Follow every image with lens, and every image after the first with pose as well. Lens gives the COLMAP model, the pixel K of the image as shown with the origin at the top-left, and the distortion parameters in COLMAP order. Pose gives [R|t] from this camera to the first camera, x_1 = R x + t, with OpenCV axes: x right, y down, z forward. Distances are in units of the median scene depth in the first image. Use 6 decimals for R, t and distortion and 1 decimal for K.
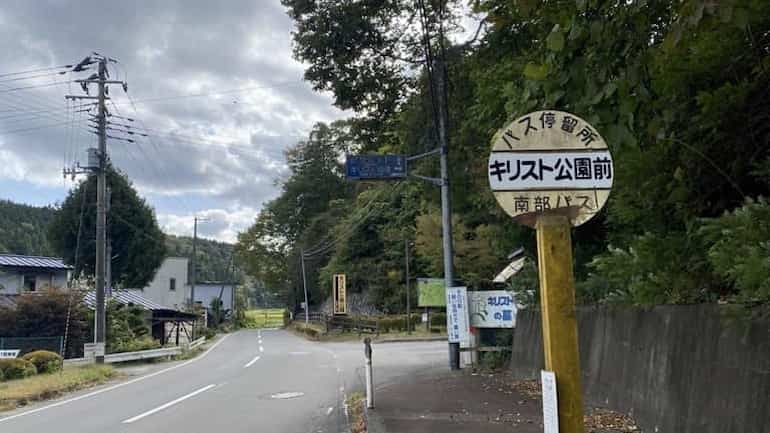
lens RADIAL K [[576.0, 0, 385.0], [0, 576.0, 216.5], [0, 0, 1]] dist [0.007914, 0.001210]
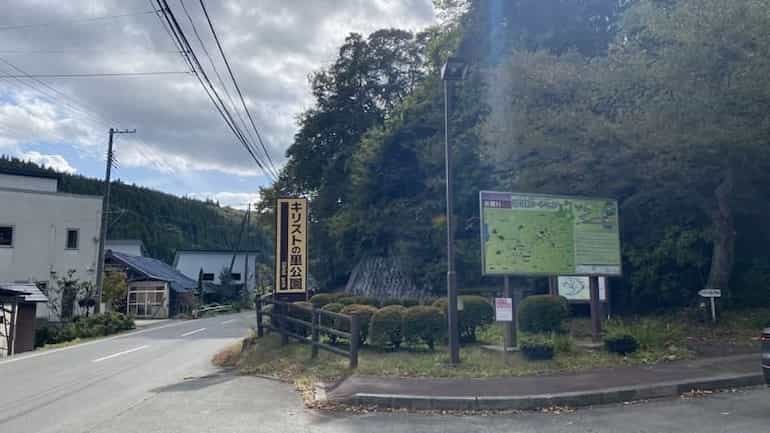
lens RADIAL K [[576.0, 0, 385.0], [0, 576.0, 216.5], [0, 0, 1]] dist [0.007914, 0.001210]
pose [[0.992440, -0.001648, -0.122716, 0.028455], [0.006384, 0.999249, 0.038216, 0.073455], [0.122561, -0.038710, 0.991706, 0.446998]]
